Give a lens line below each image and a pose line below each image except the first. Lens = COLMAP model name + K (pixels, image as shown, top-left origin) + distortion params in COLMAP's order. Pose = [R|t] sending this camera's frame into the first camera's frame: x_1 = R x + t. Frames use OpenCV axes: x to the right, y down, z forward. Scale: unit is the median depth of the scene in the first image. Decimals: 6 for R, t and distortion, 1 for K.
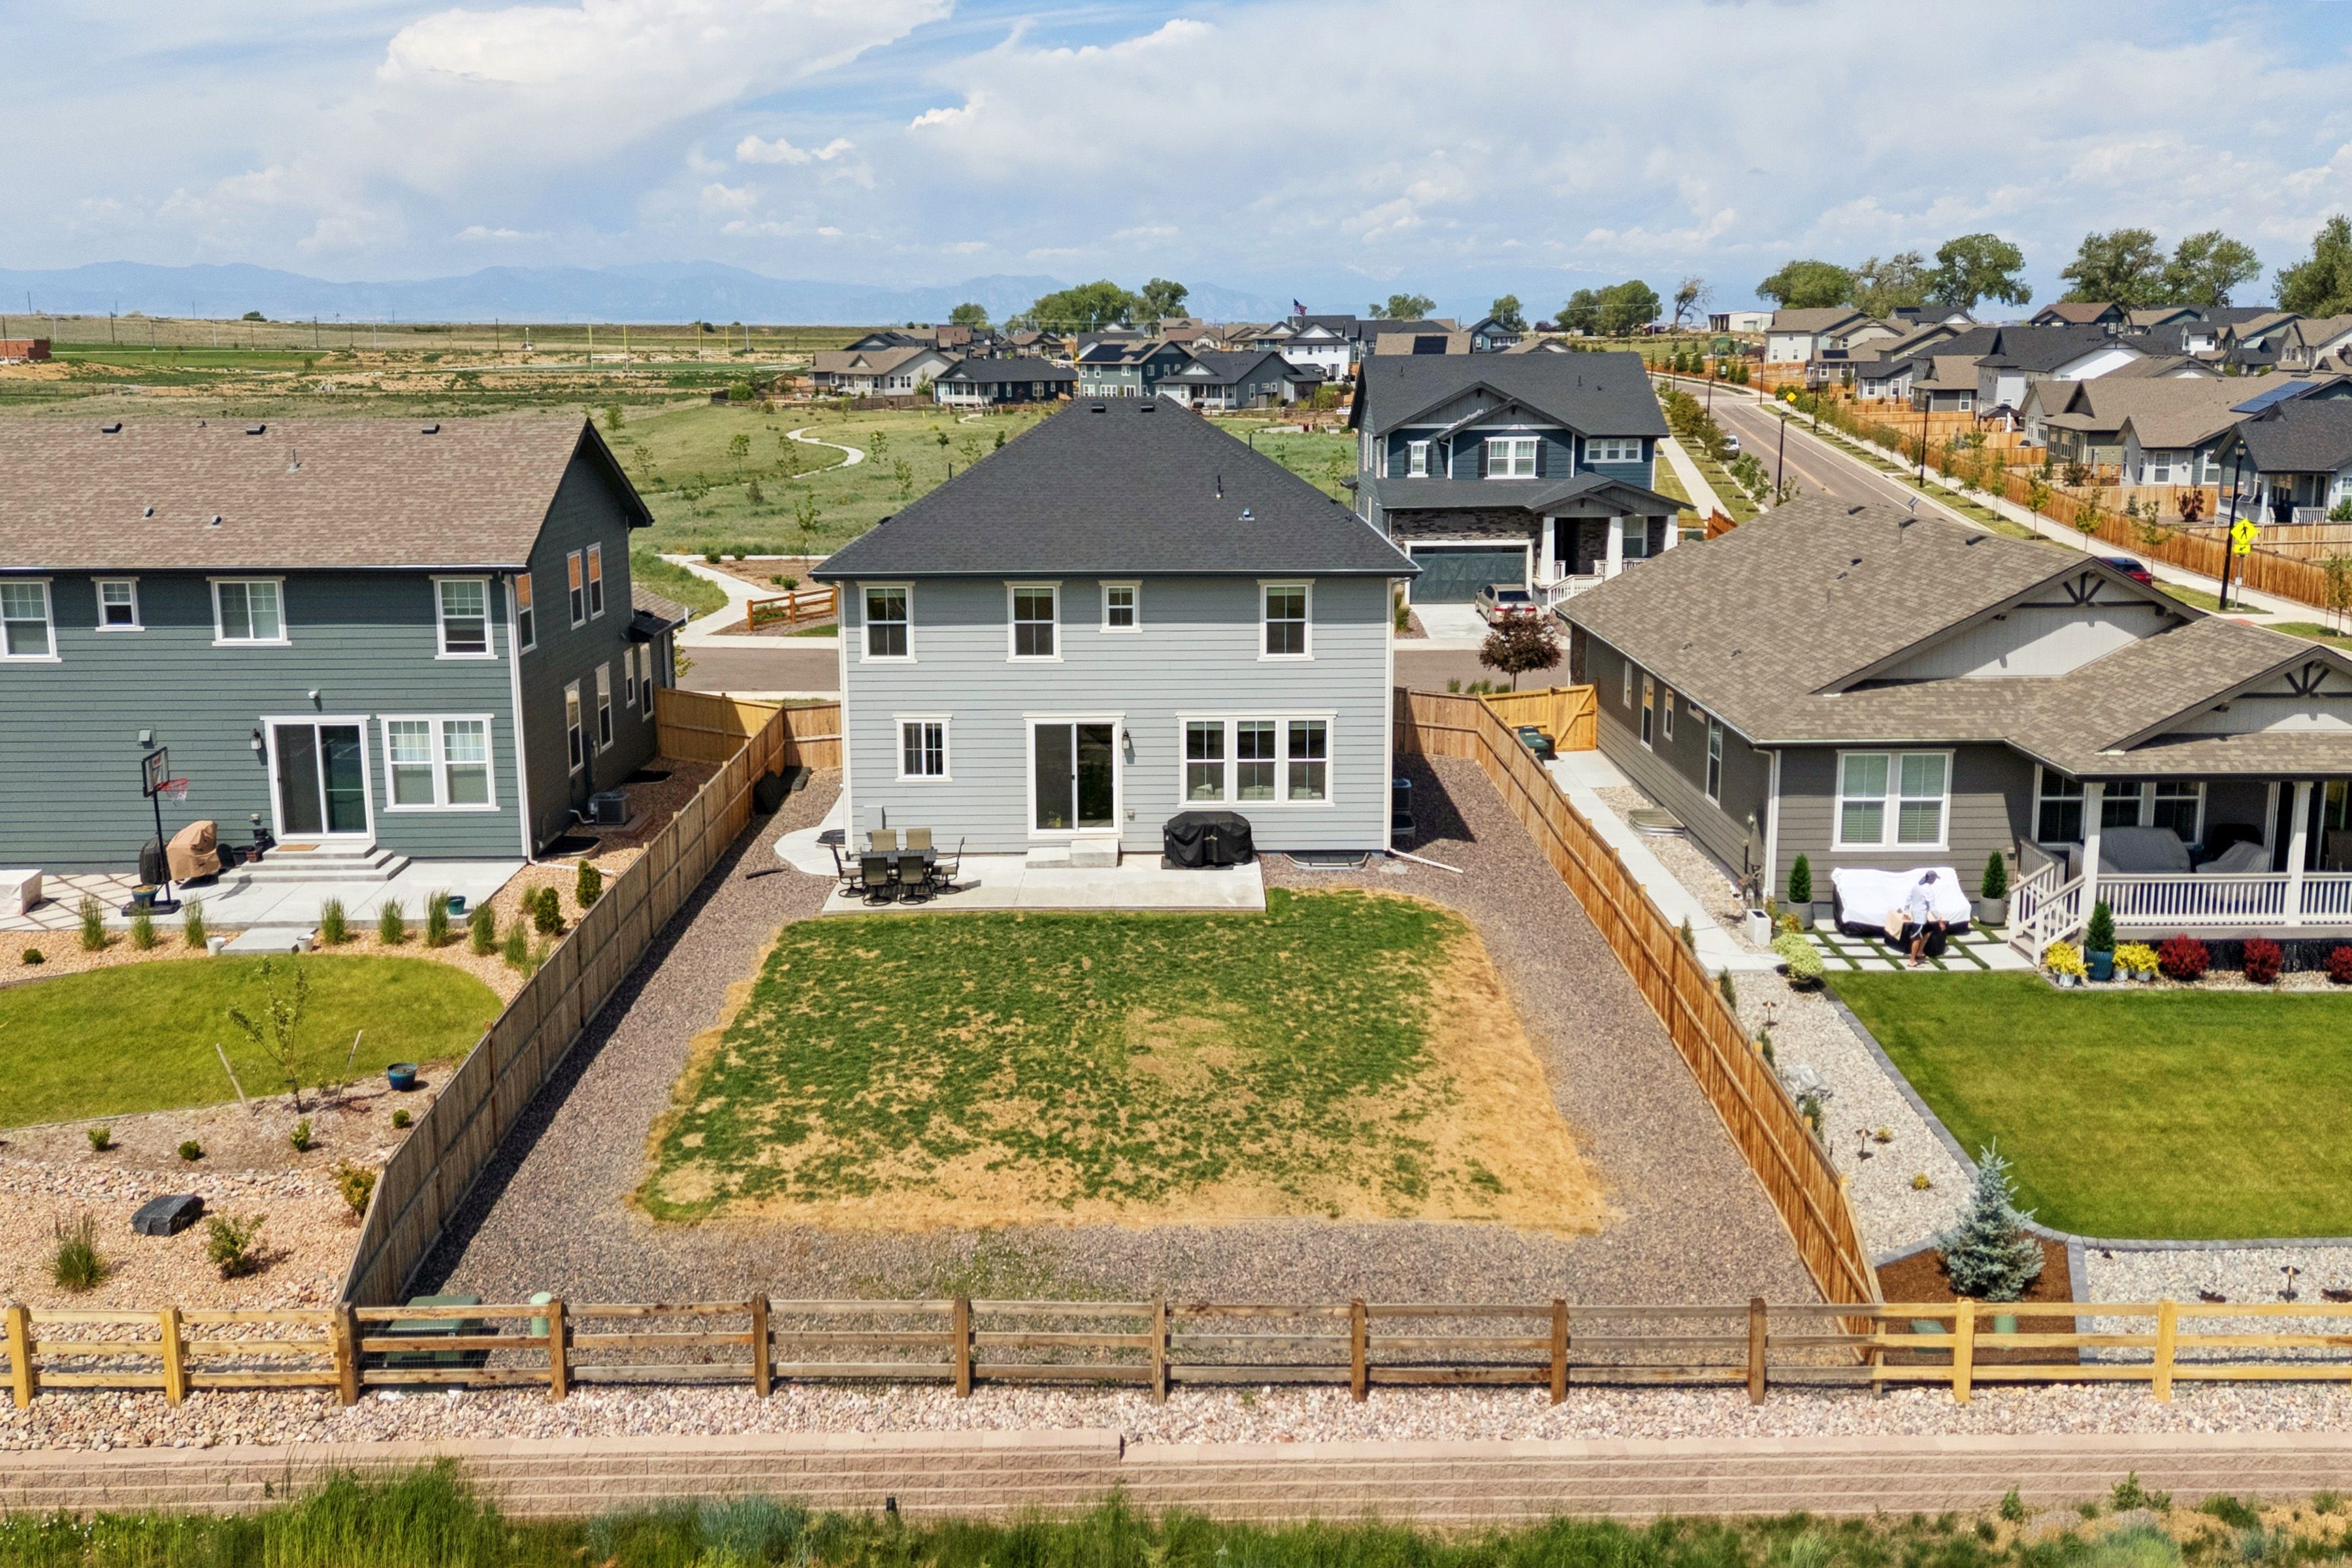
lens RADIAL K [[2117.8, 0, 1170.5], [0, 2117.8, 705.8], [0, 0, 1]] dist [0.076522, -0.007132]
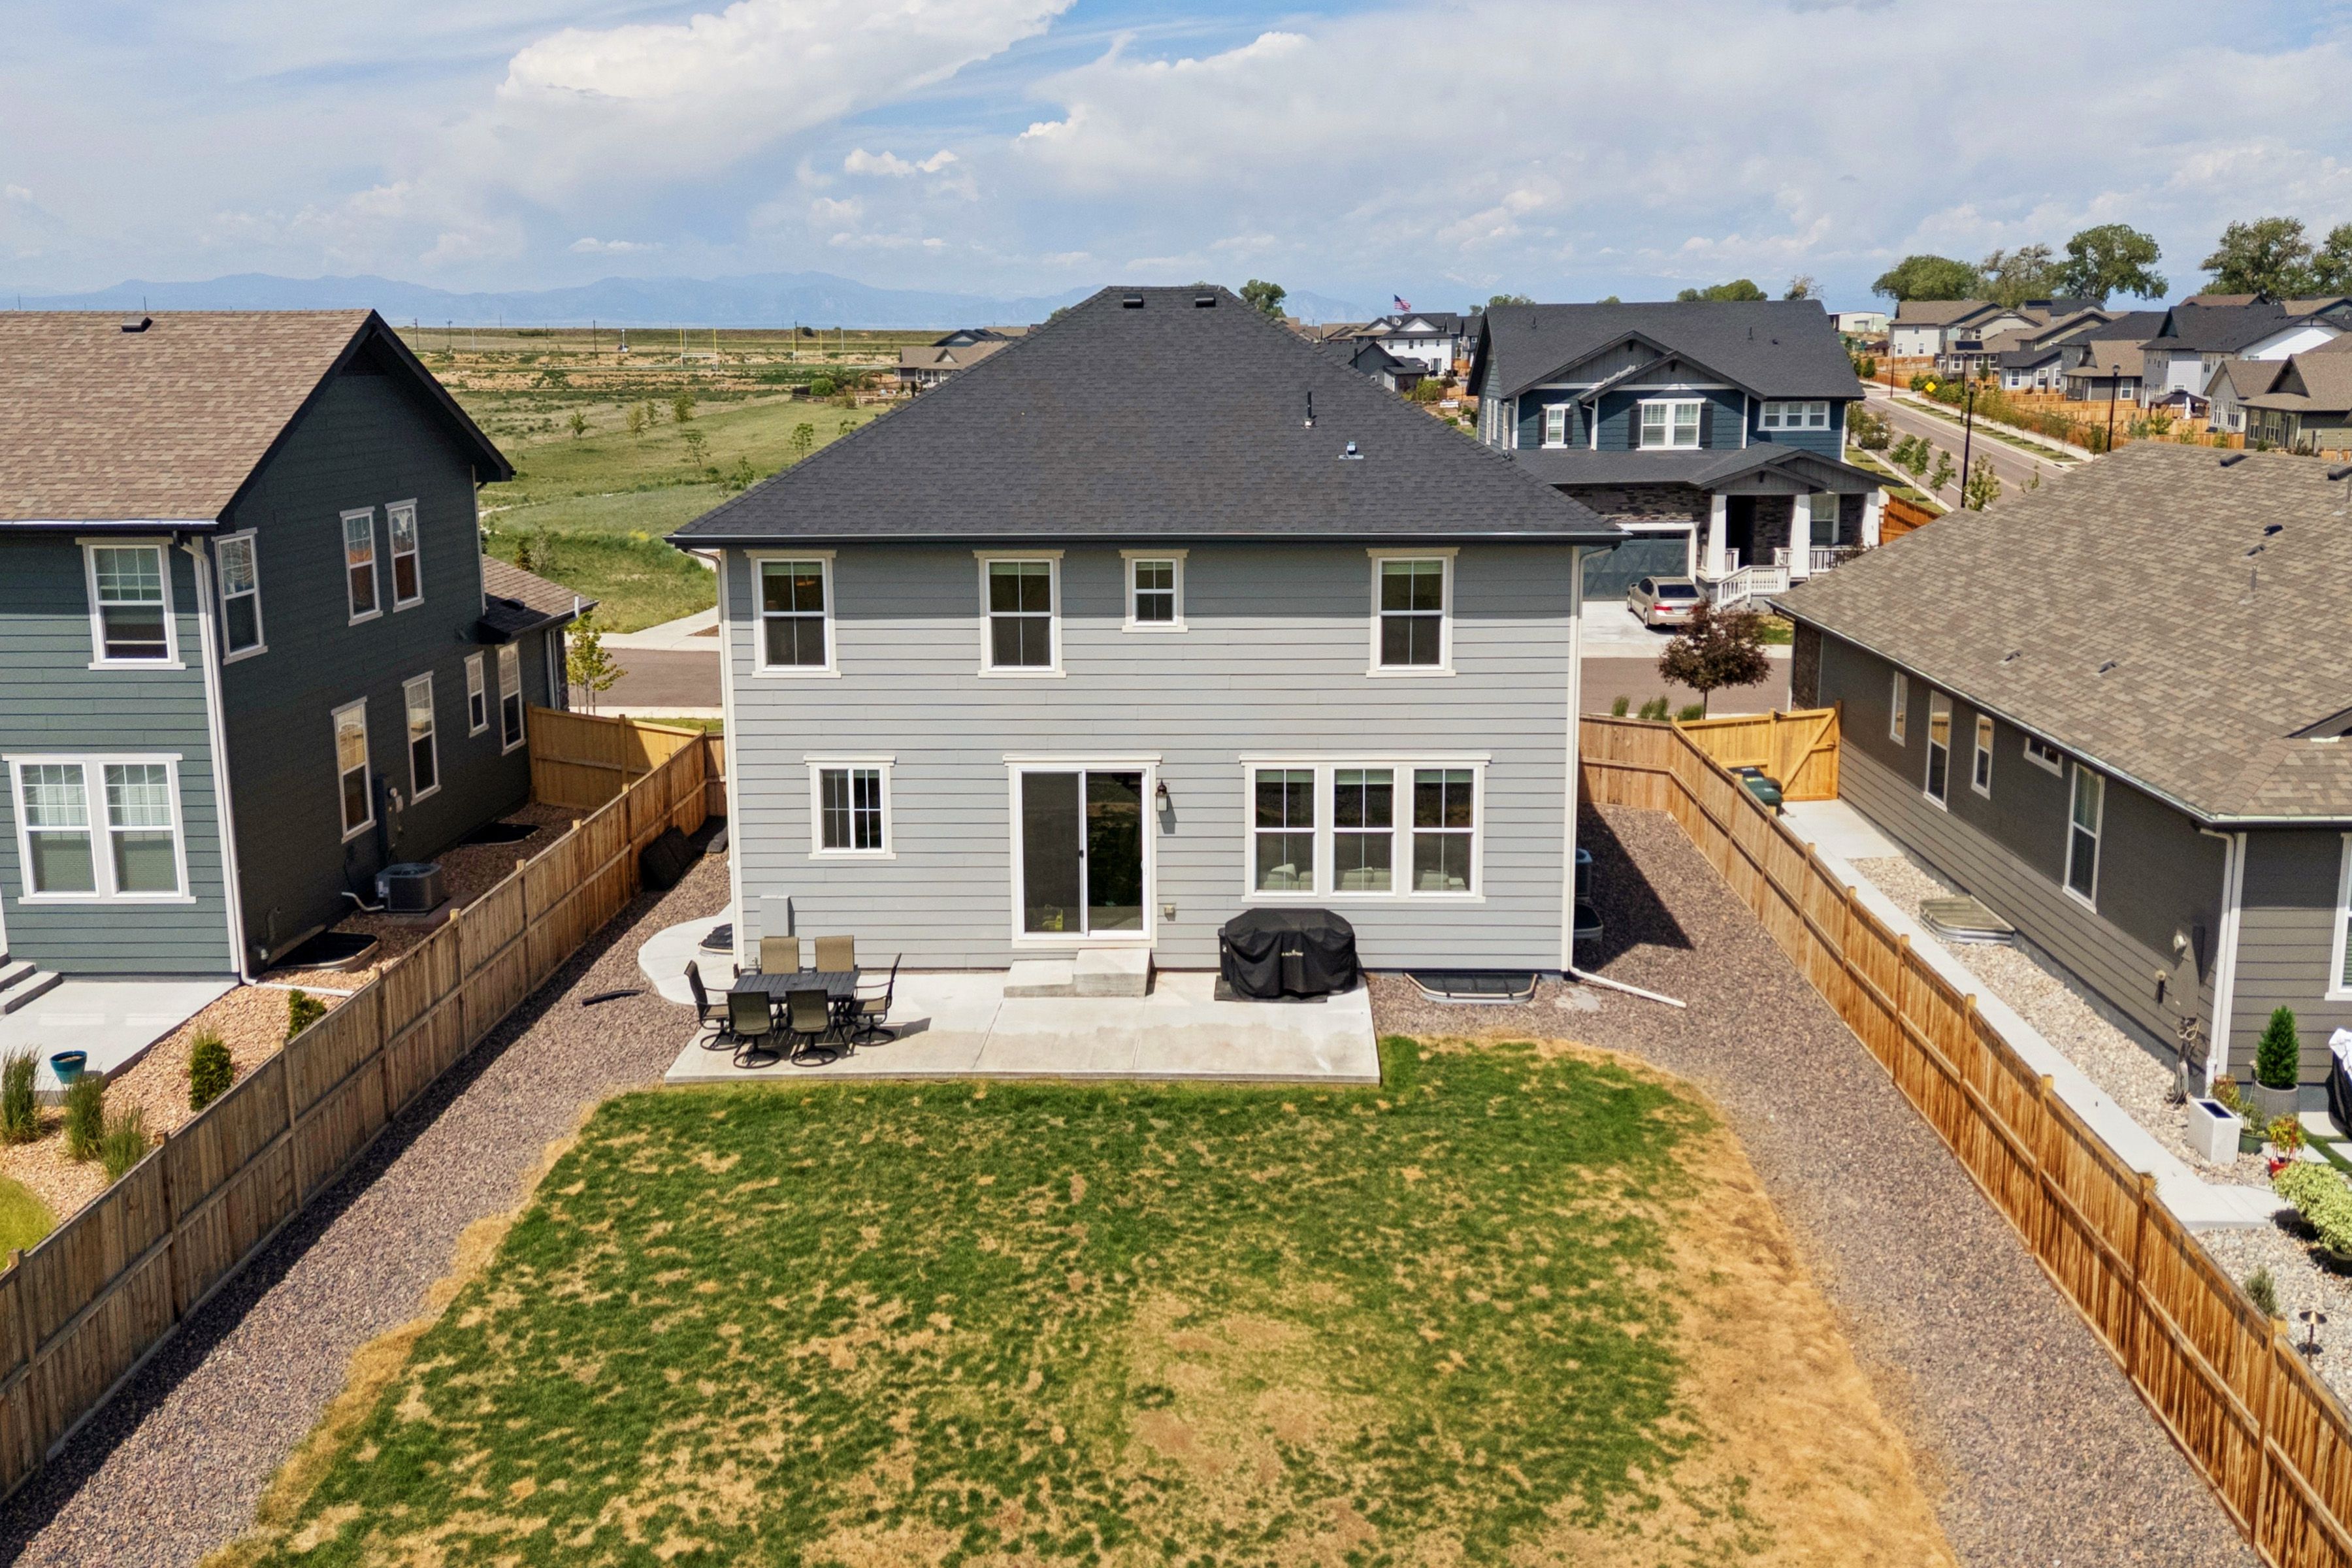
lens RADIAL K [[2095.4, 0, 1185.8], [0, 2095.4, 683.7], [0, 0, 1]] dist [0.069603, -0.113896]
pose [[0.999233, 0.004730, -0.038879, 0.011295], [-0.005205, 0.999913, -0.012128, -0.011159], [0.038818, 0.012321, 0.999170, 0.370295]]
